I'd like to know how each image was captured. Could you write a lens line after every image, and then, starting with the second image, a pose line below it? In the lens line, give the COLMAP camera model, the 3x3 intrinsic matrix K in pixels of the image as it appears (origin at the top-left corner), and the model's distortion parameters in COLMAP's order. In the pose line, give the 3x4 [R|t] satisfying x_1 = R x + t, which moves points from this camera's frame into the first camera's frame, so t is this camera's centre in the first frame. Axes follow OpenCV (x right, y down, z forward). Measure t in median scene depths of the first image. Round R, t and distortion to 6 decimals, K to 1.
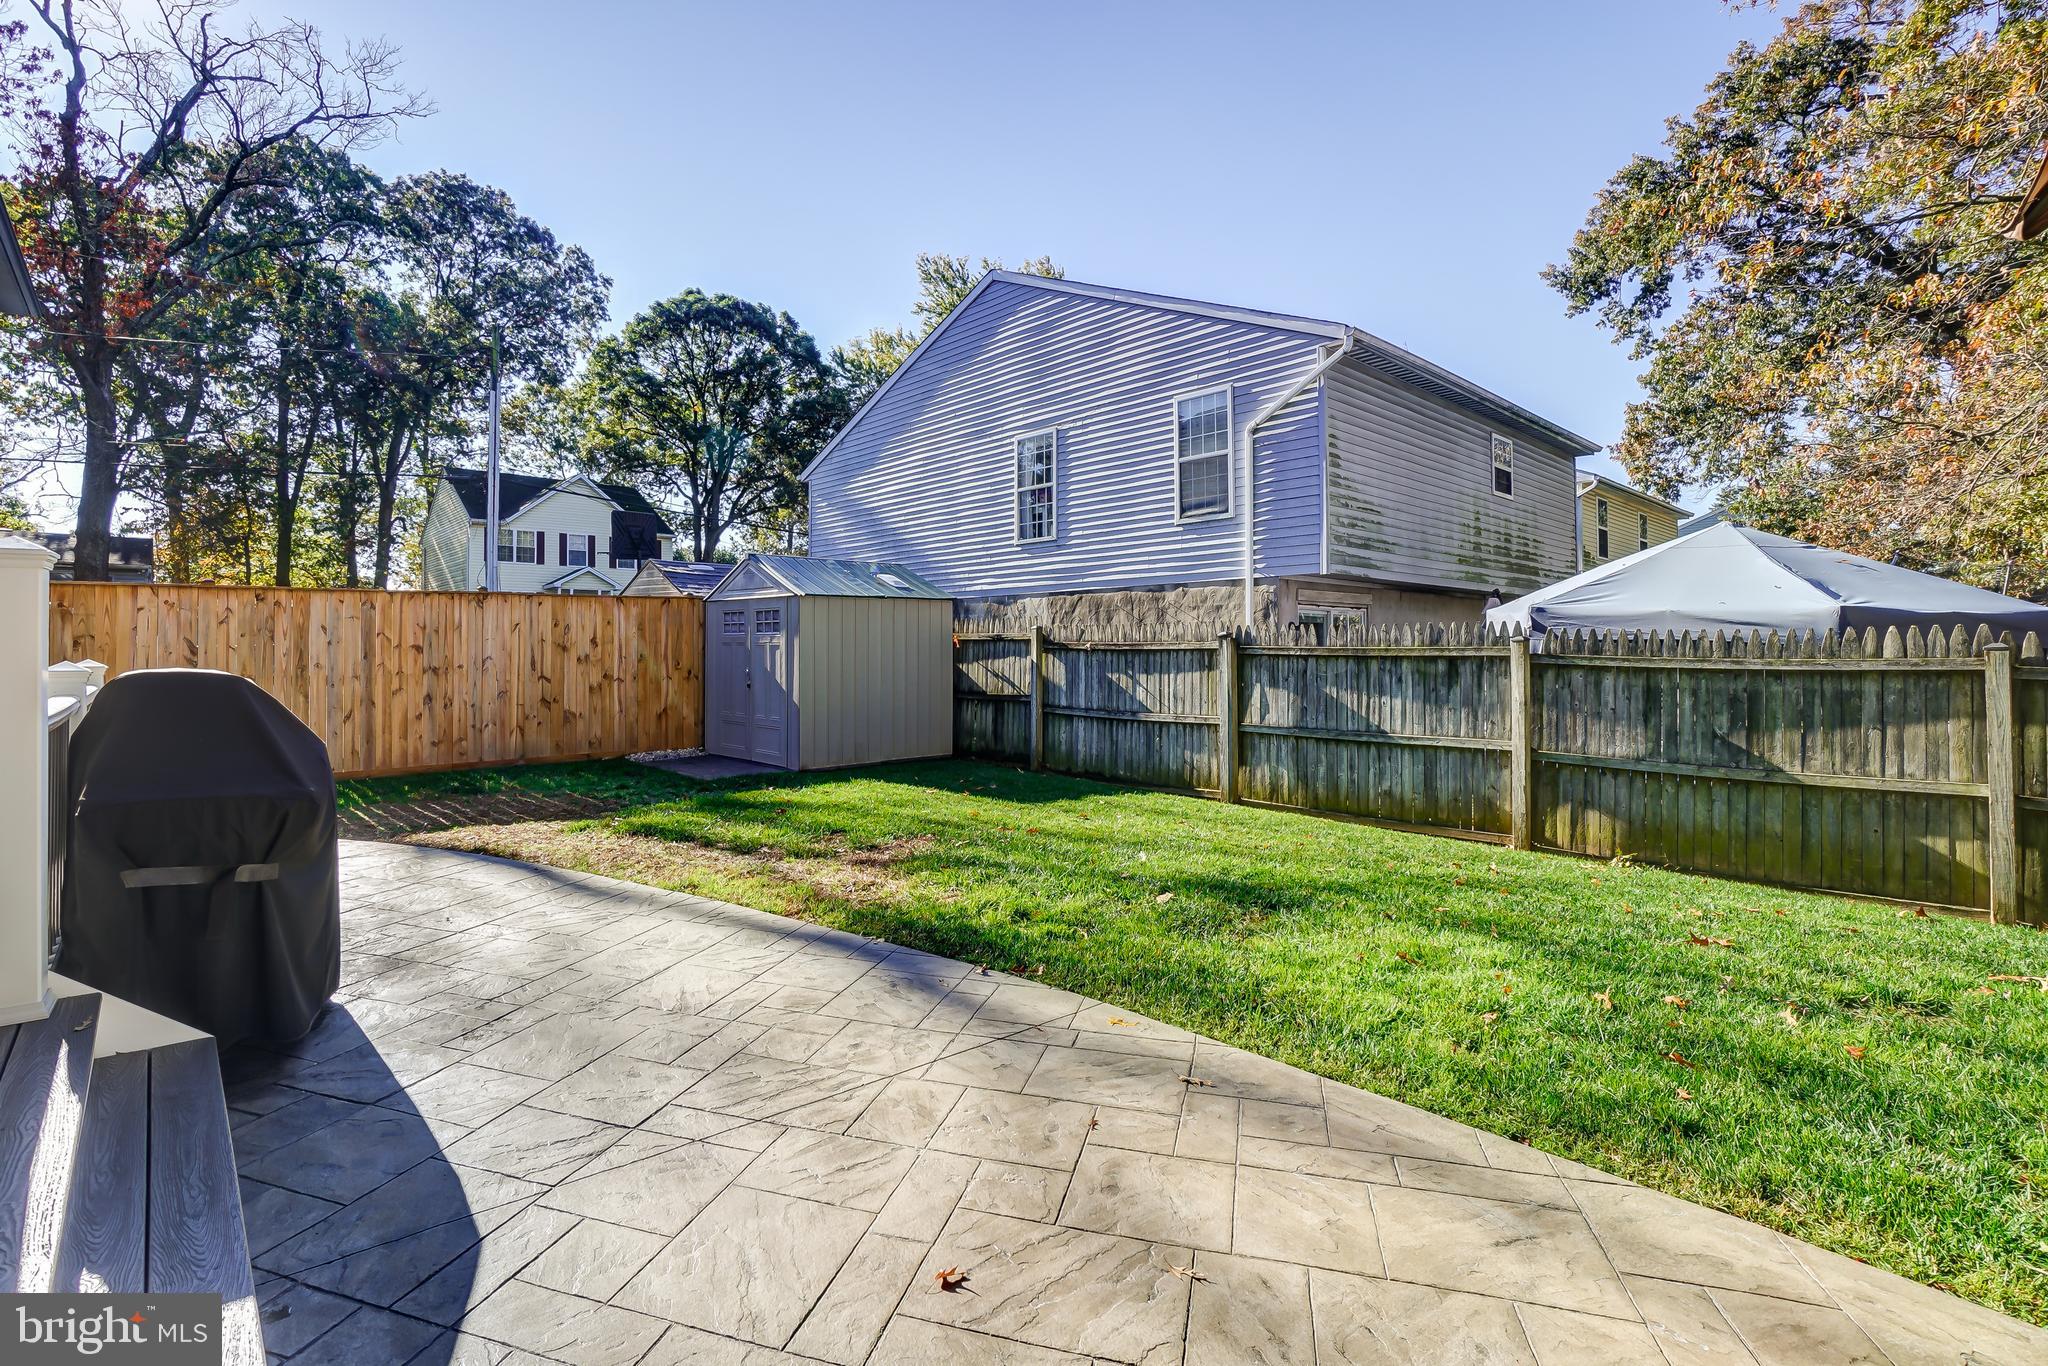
lens RADIAL K [[920.6, 0, 1006.9], [0, 920.6, 665.2], [0, 0, 1]] dist [-0.048069, 0.009027]
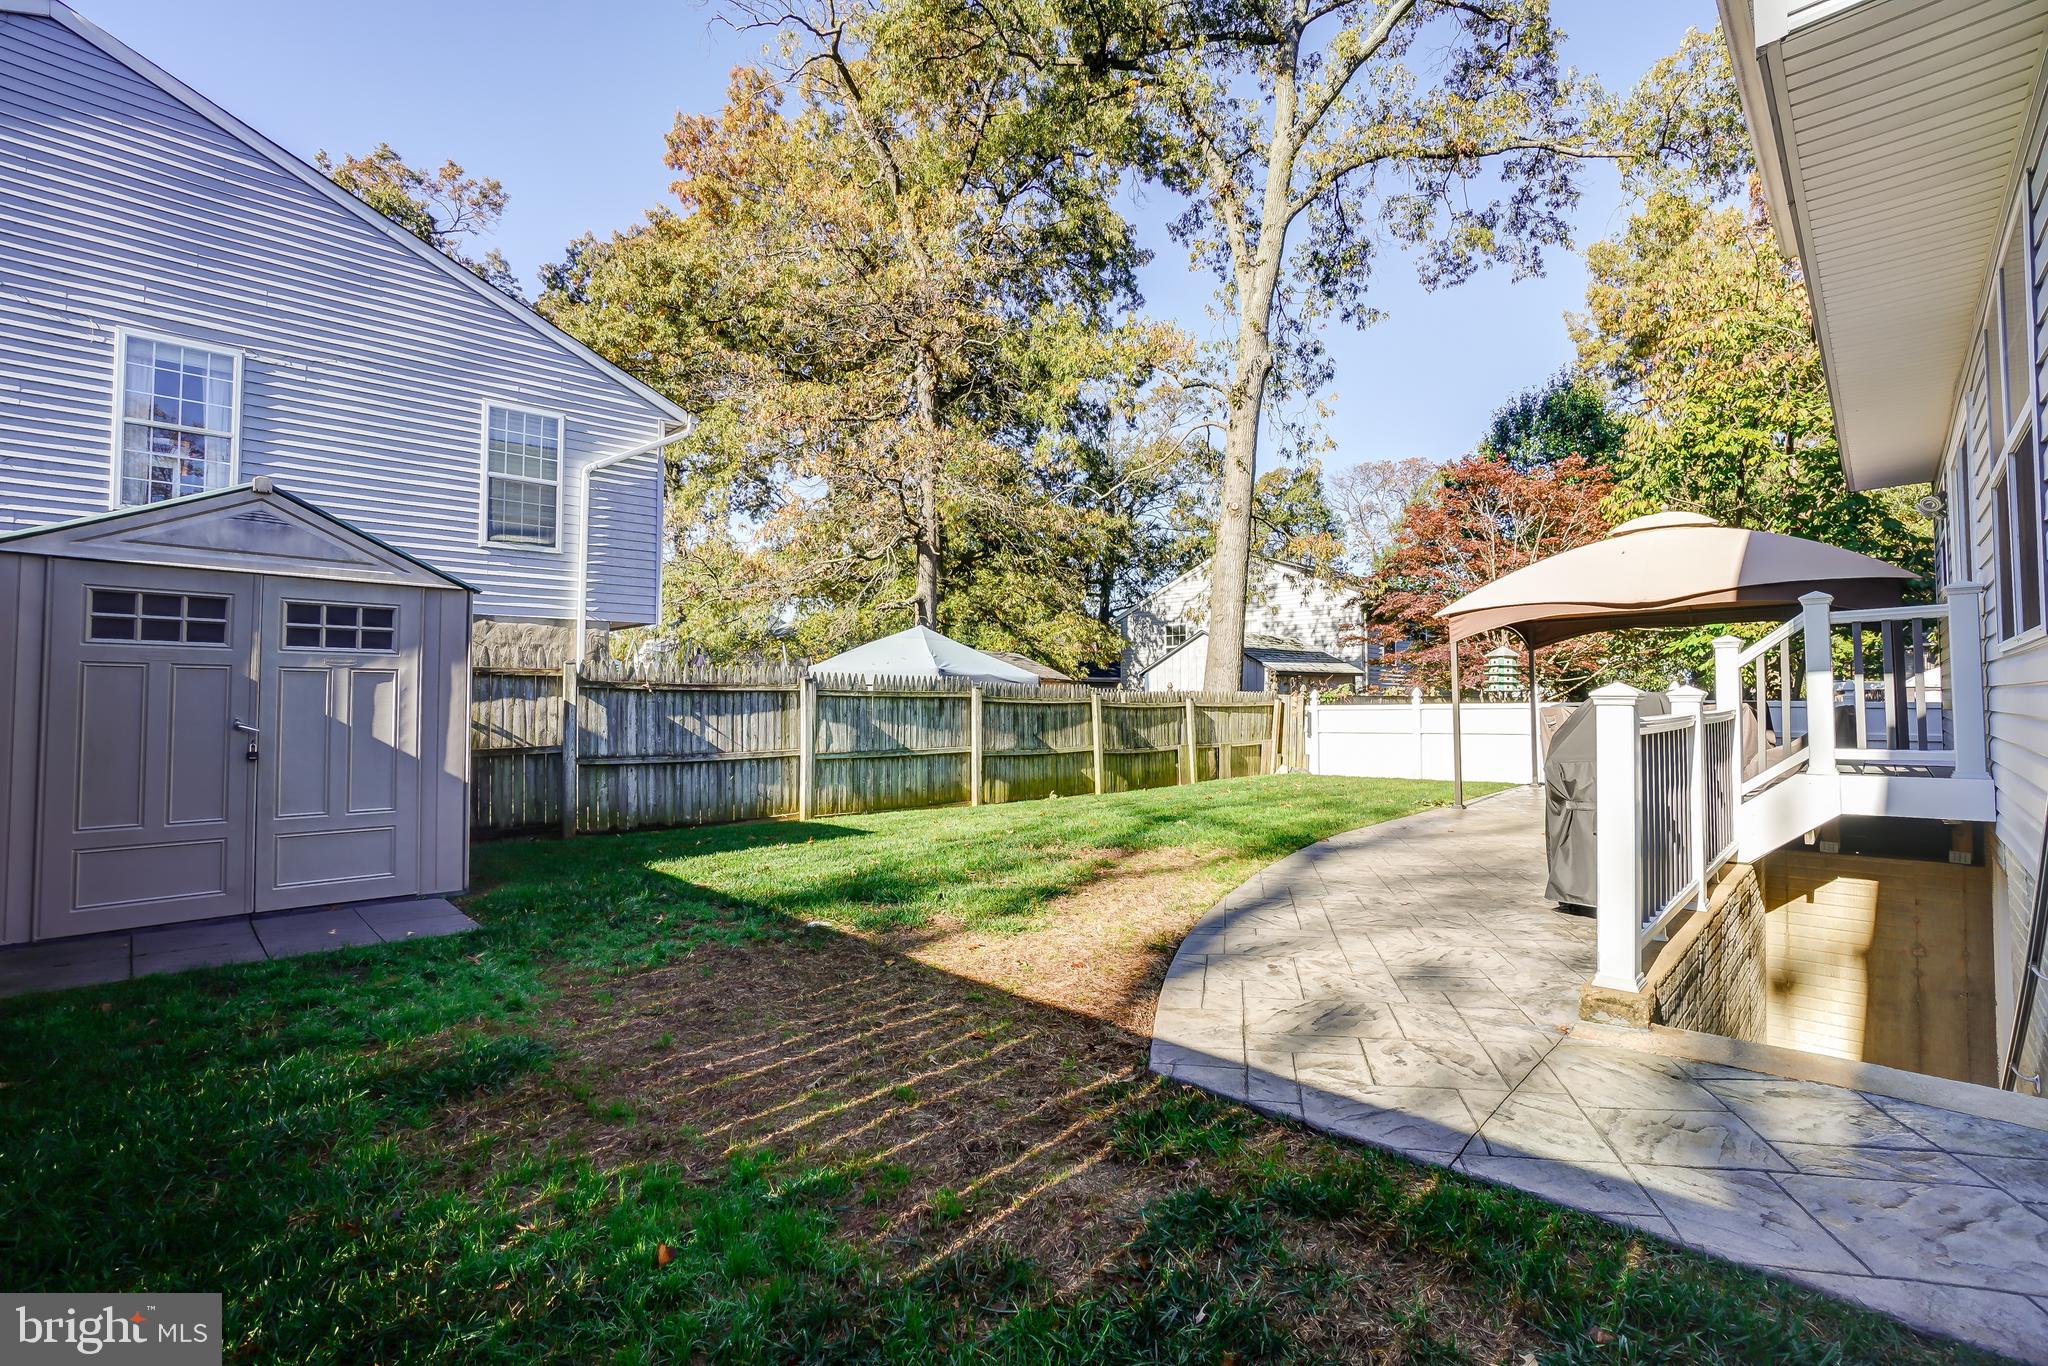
lens RADIAL K [[920.6, 0, 1002.8], [0, 920.6, 676.1], [0, 0, 1]] dist [-0.048069, 0.009027]
pose [[-0.018201, 0.030078, 0.999382, -0.901208], [0.017914, 0.999397, -0.029752, 0.002354], [-0.999674, 0.017362, -0.018729, 0.721611]]
